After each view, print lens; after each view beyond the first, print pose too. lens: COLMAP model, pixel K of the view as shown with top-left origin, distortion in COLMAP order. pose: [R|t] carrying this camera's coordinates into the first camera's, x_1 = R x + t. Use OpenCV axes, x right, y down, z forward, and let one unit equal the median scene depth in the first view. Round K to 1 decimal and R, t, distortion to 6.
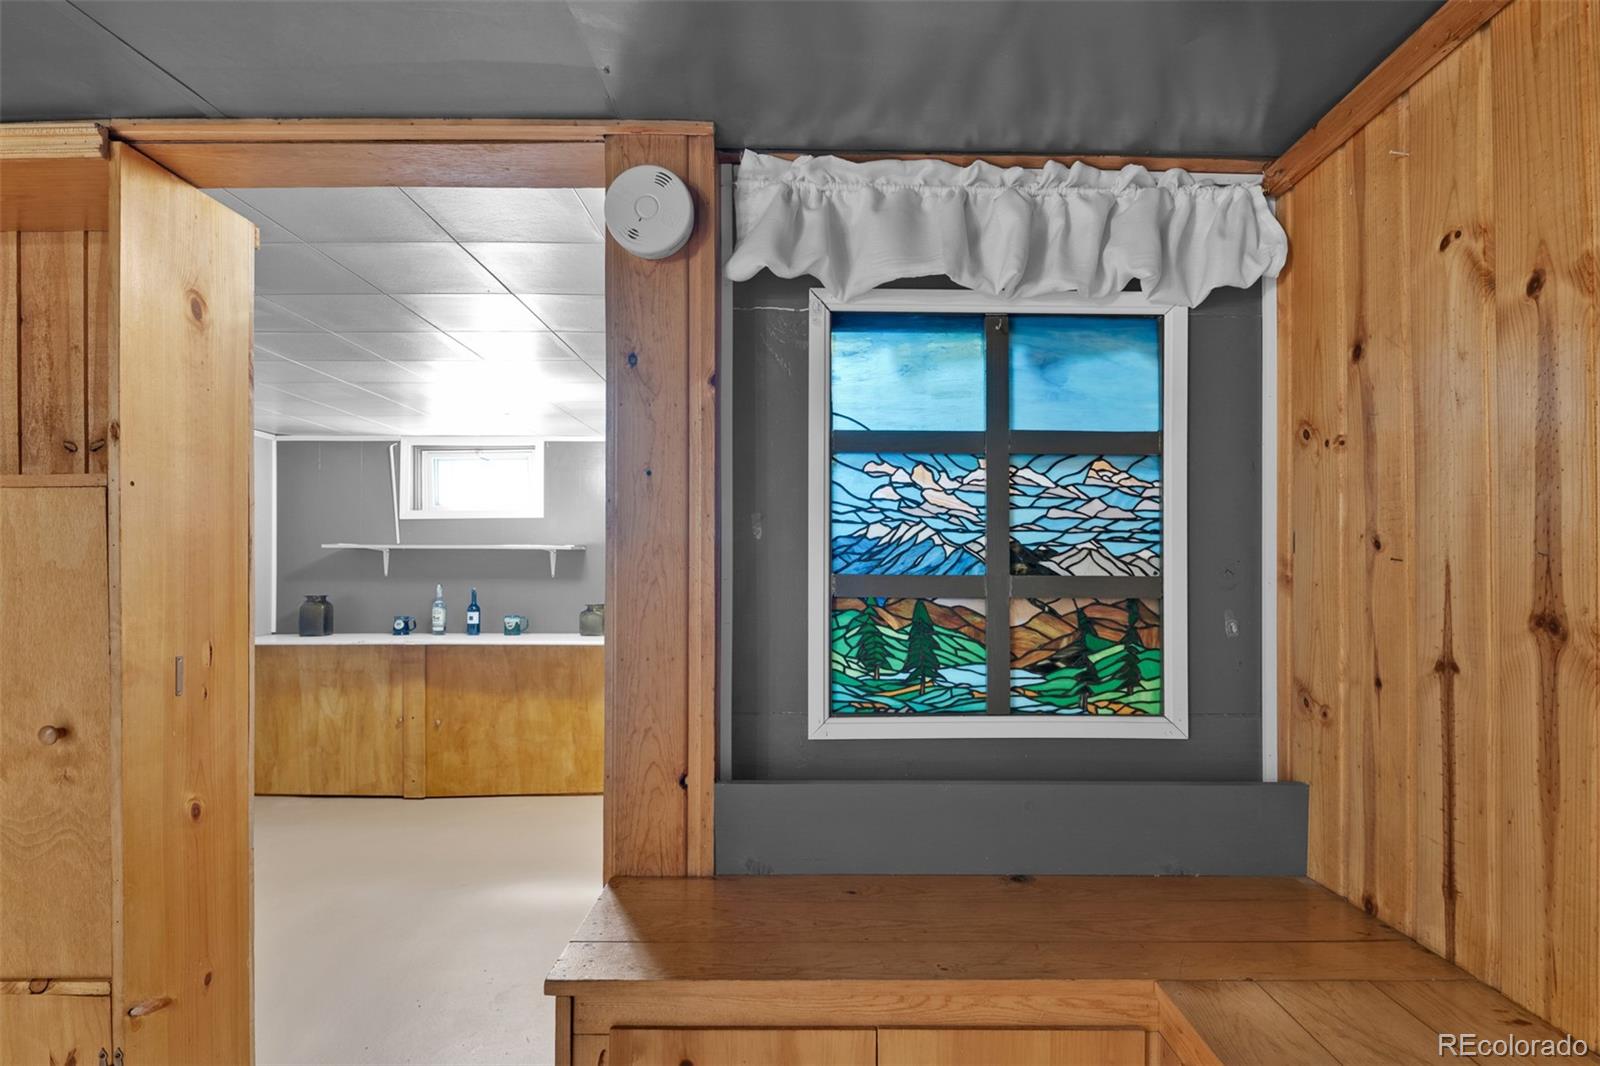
lens RADIAL K [[782.6, 0, 814.0], [0, 782.6, 571.9], [0, 0, 1]] dist [-0.000994, -0.004291]
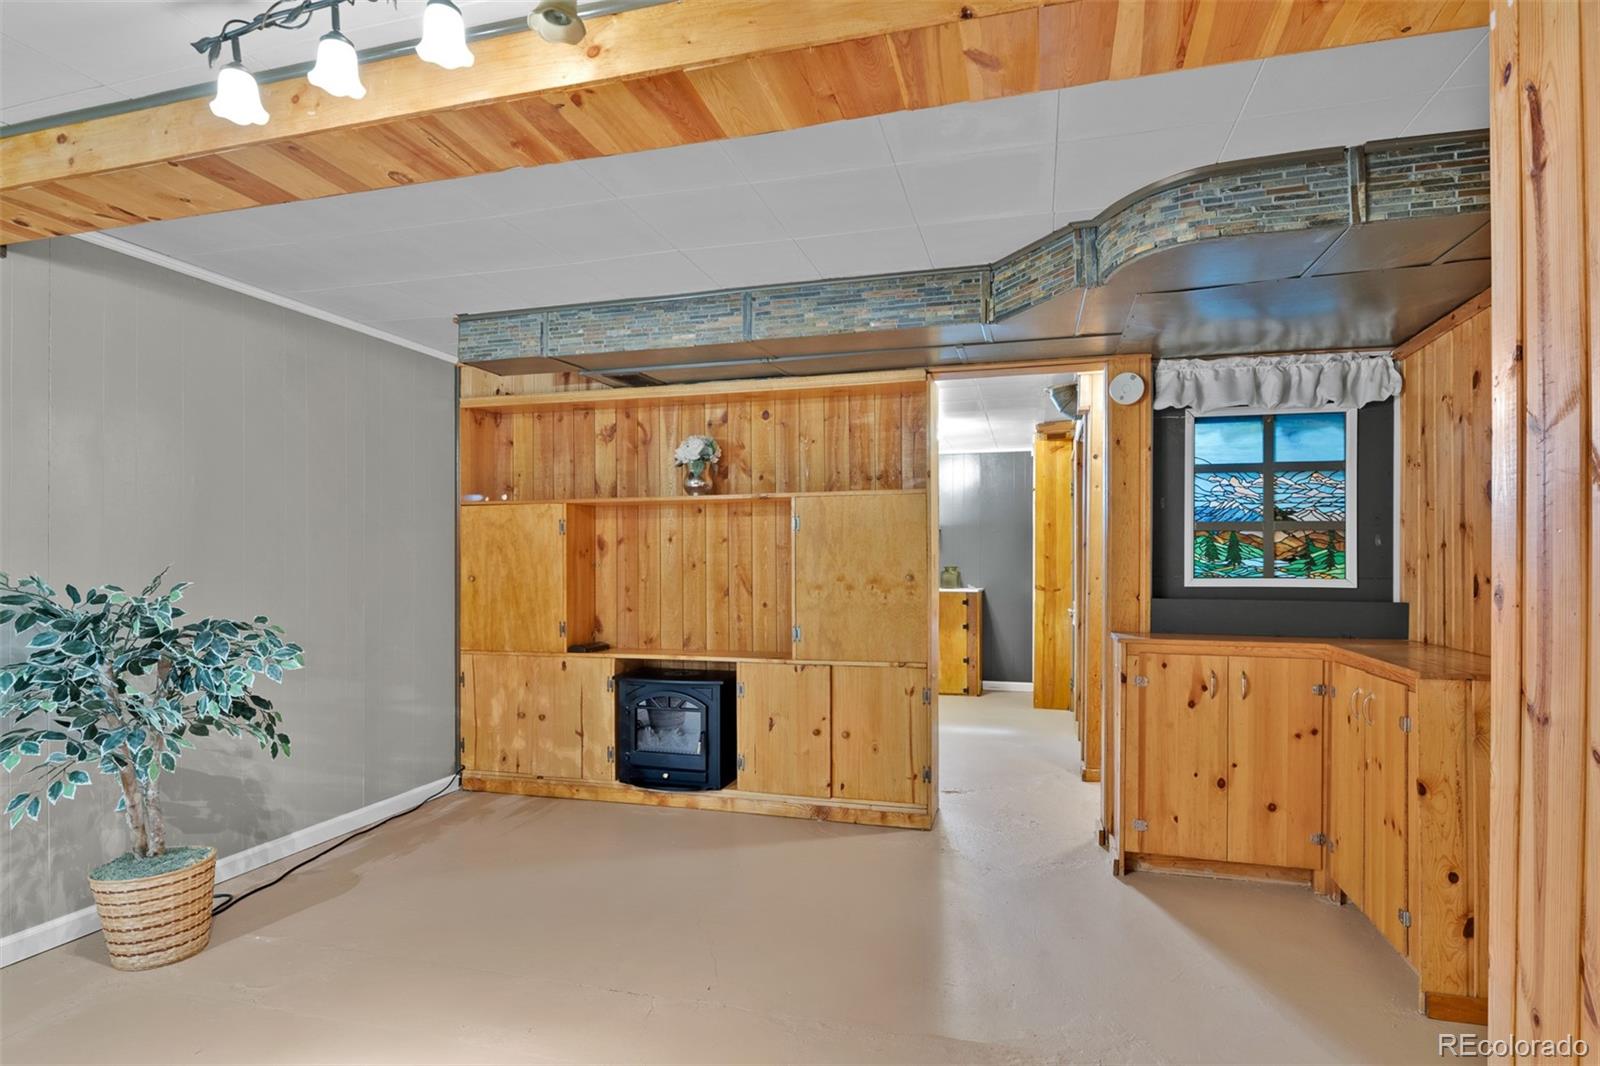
lens RADIAL K [[782.6, 0, 813.8], [0, 782.6, 563.4], [0, 0, 1]] dist [-0.000994, -0.004291]
pose [[0.959934, 0.002094, -0.280217, -0.442095], [-0.002475, 0.999996, -0.001007, 0.141101], [0.280214, 0.001660, 0.959936, -1.735284]]
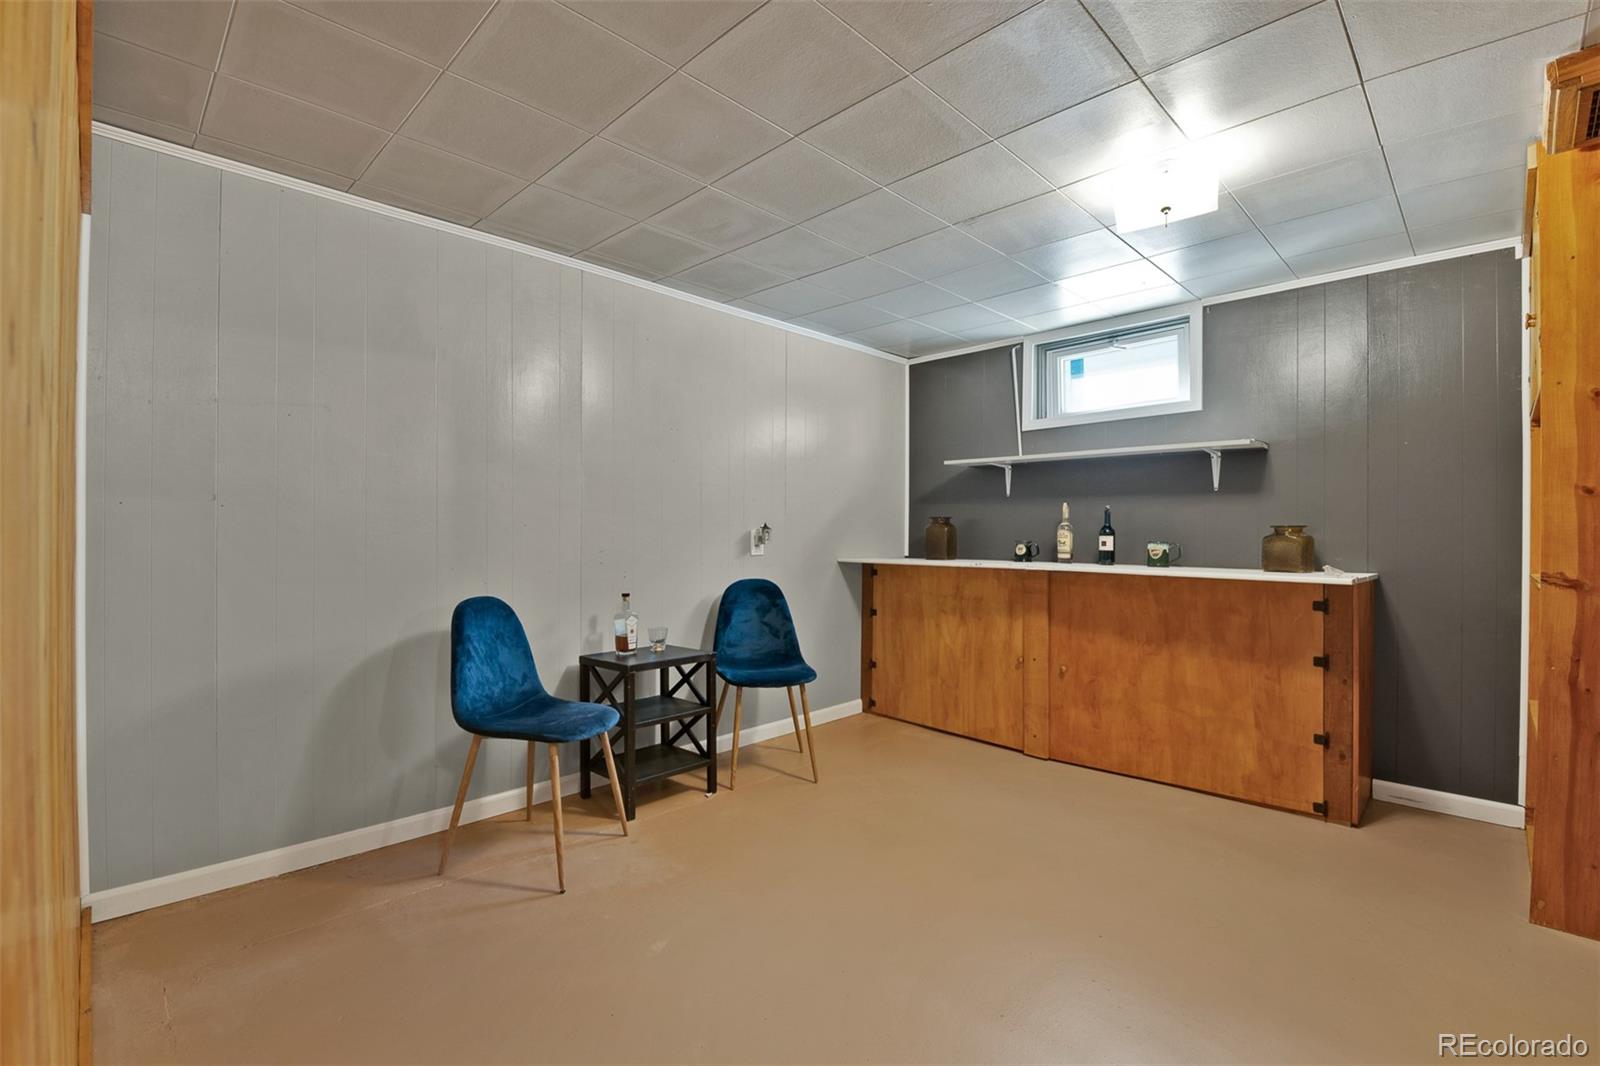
lens RADIAL K [[709.3, 0, 804.0], [0, 709.3, 529.2], [0, 0, 1]] dist [-0.008796, -0.006272]
pose [[0.700525, 0.000717, -0.713627, -0.523507], [-0.006307, 0.999967, -0.005186, 0.190297], [0.713600, 0.008134, 0.700507, 1.053260]]
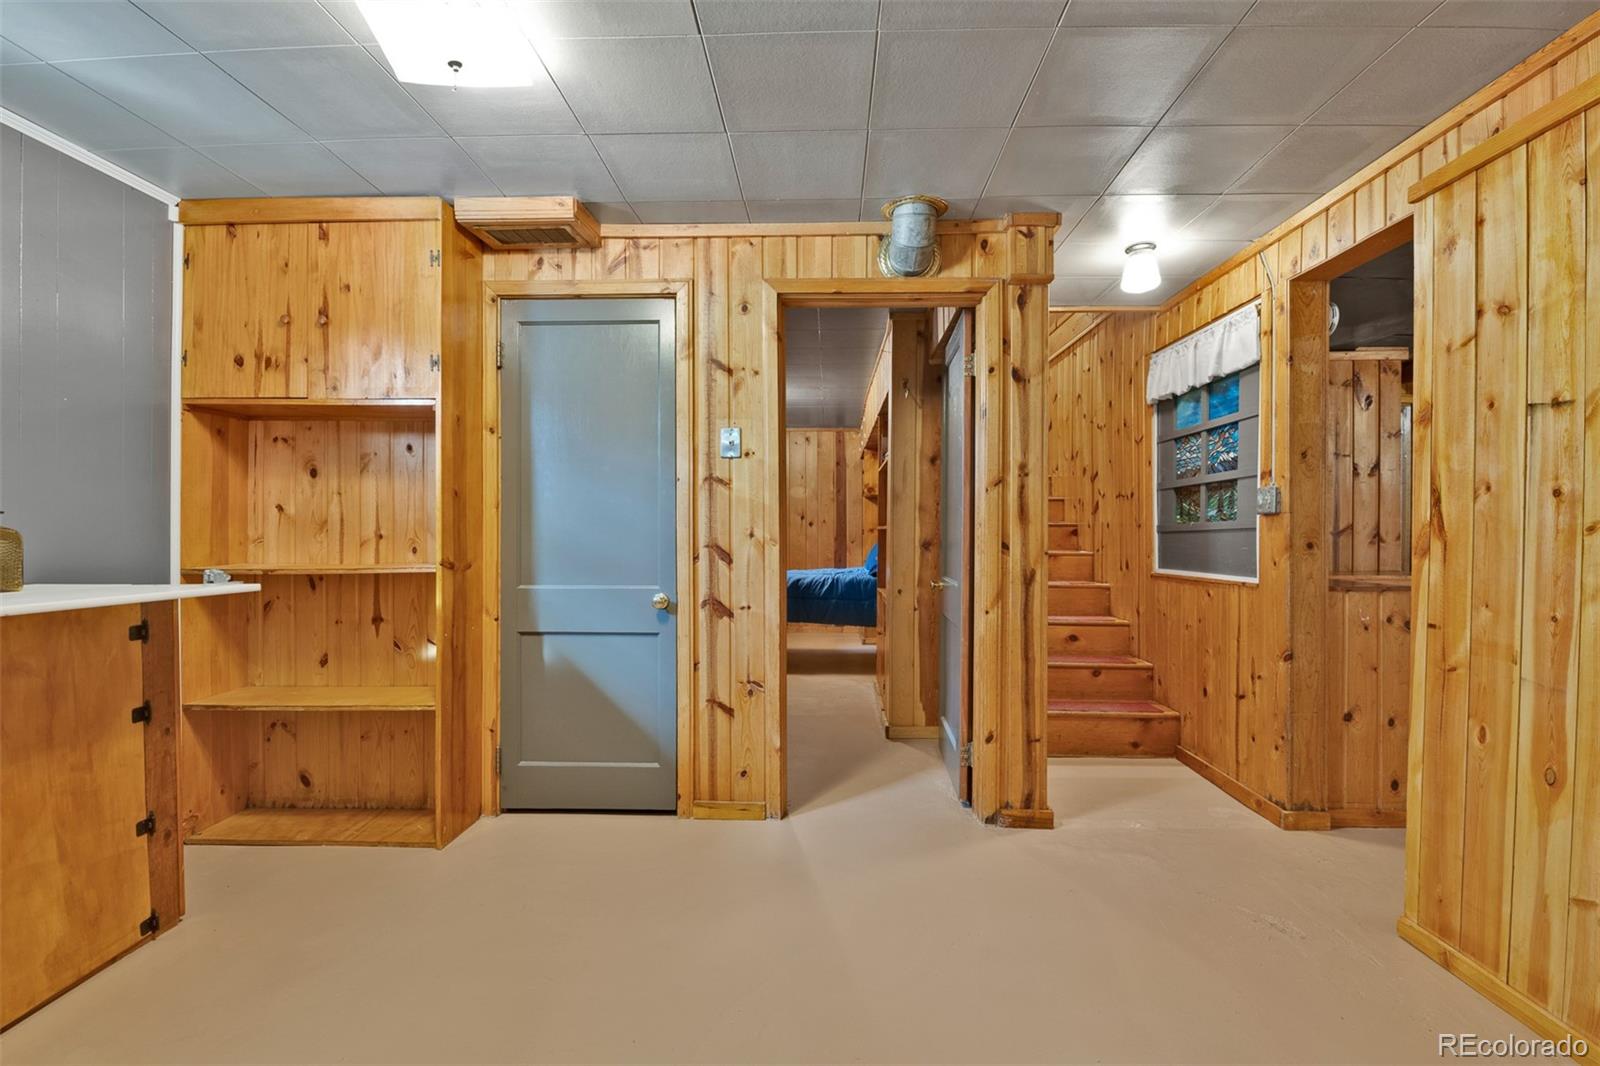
lens RADIAL K [[709.3, 0, 807.2], [0, 709.3, 534.7], [0, 0, 1]] dist [-0.008796, -0.006272]
pose [[0.037609, -0.005368, 0.999278, -2.268294], [-0.000999, 0.999985, 0.005409, 0.192378], [-0.999292, -0.001202, 0.037603, 2.199286]]
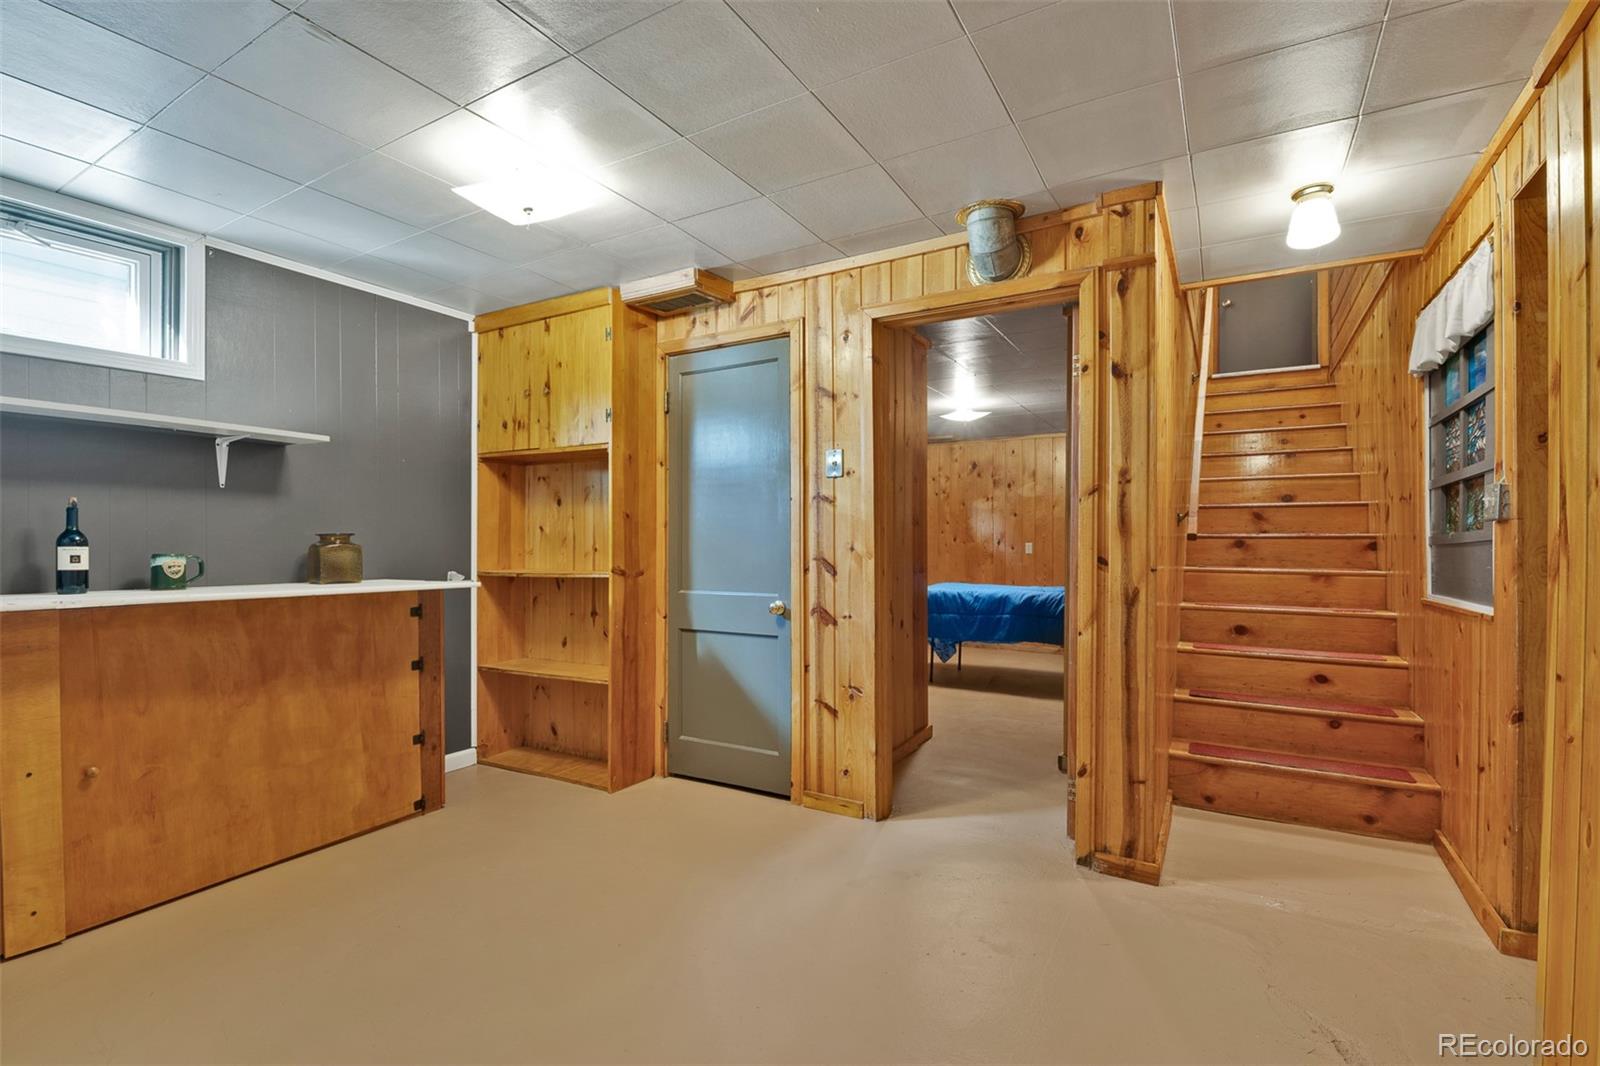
lens RADIAL K [[734.4, 0, 804.1], [0, 734.4, 545.1], [0, 0, 1]] dist [-0.009267, -0.005736]
pose [[0.512092, -0.000933, 0.858930, -2.243570], [0.000841, 0.999999, 0.000585, 0.191612], [-0.858930, 0.000423, 0.512092, 1.420319]]
